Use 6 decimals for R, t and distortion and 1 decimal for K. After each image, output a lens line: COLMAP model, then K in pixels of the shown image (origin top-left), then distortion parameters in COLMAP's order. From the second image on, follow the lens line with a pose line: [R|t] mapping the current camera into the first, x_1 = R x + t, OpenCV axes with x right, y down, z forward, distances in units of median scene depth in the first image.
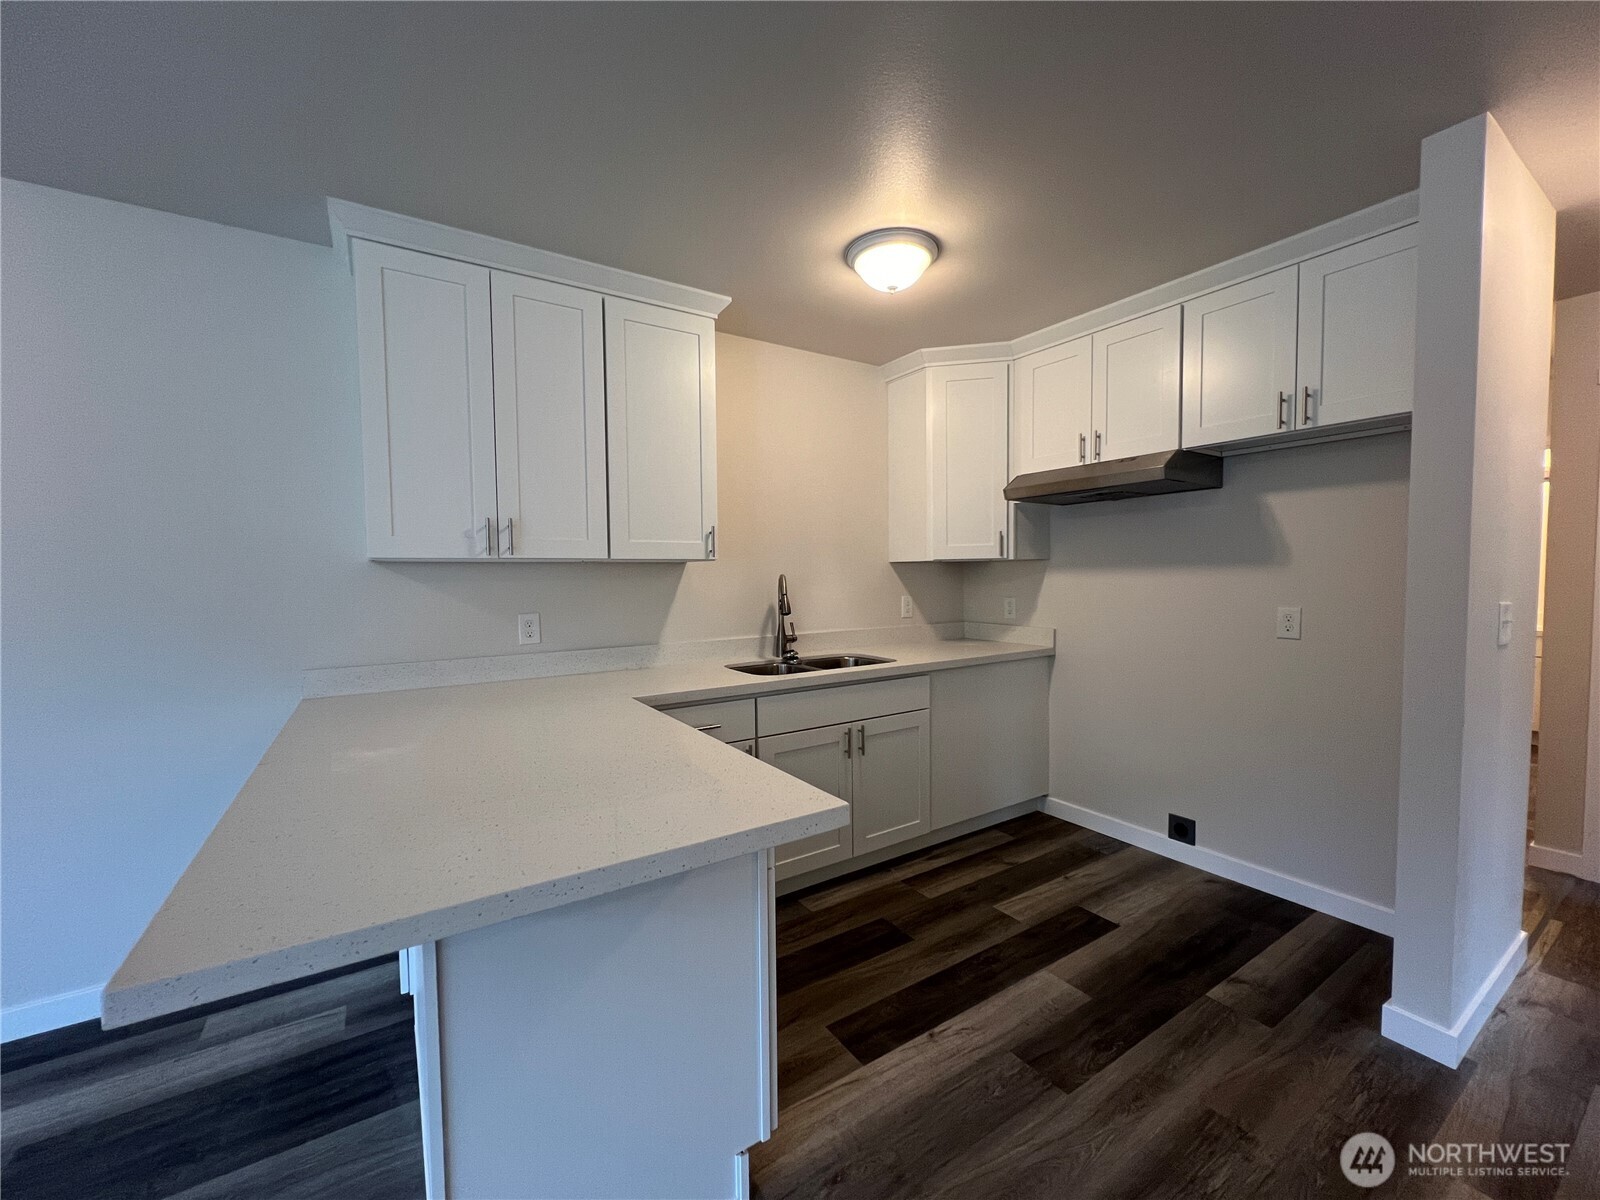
lens RADIAL K [[641.0, 0, 801.9], [0, 641.0, 603.6], [0, 0, 1]] dist [-0.001187, 0.000433]
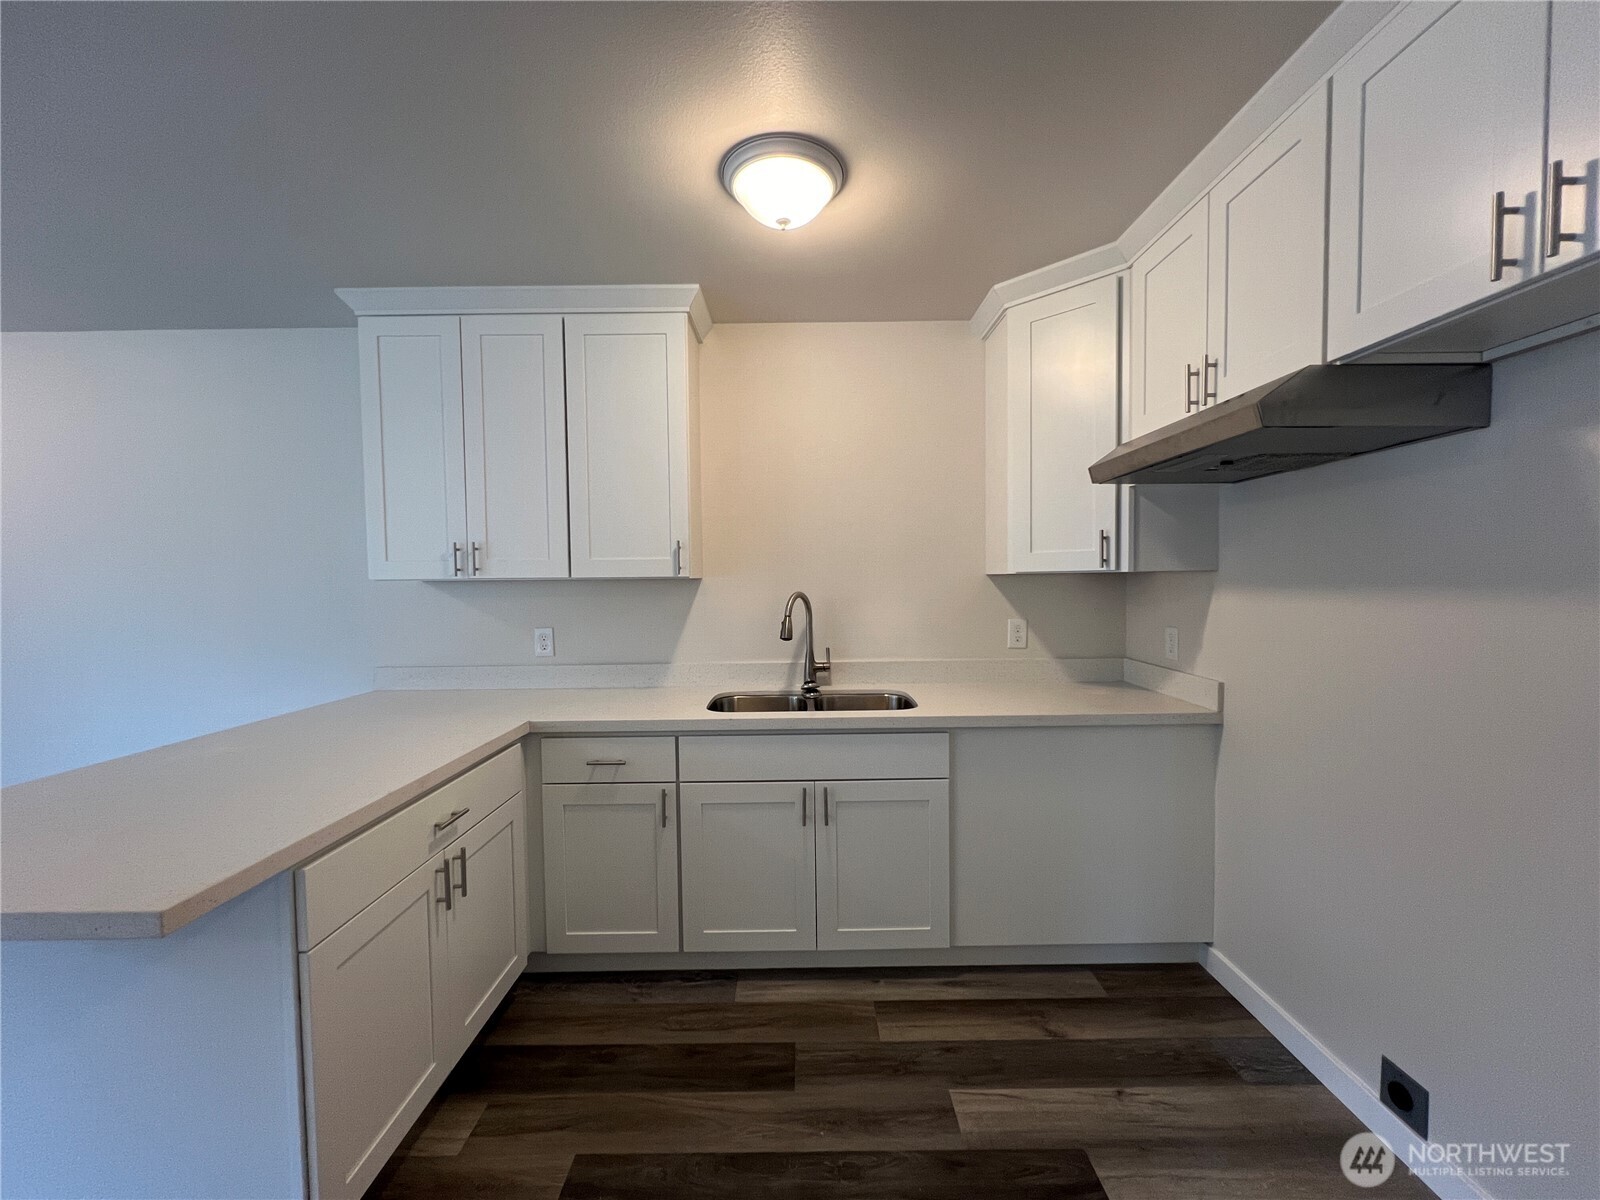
lens RADIAL K [[641.0, 0, 801.9], [0, 641.0, 603.6], [0, 0, 1]] dist [-0.001187, 0.000433]
pose [[0.838187, 0.022846, -0.544904, 0.488246], [-0.023229, 0.999711, 0.006183, -0.039176], [0.544888, 0.007475, 0.838475, 0.318919]]
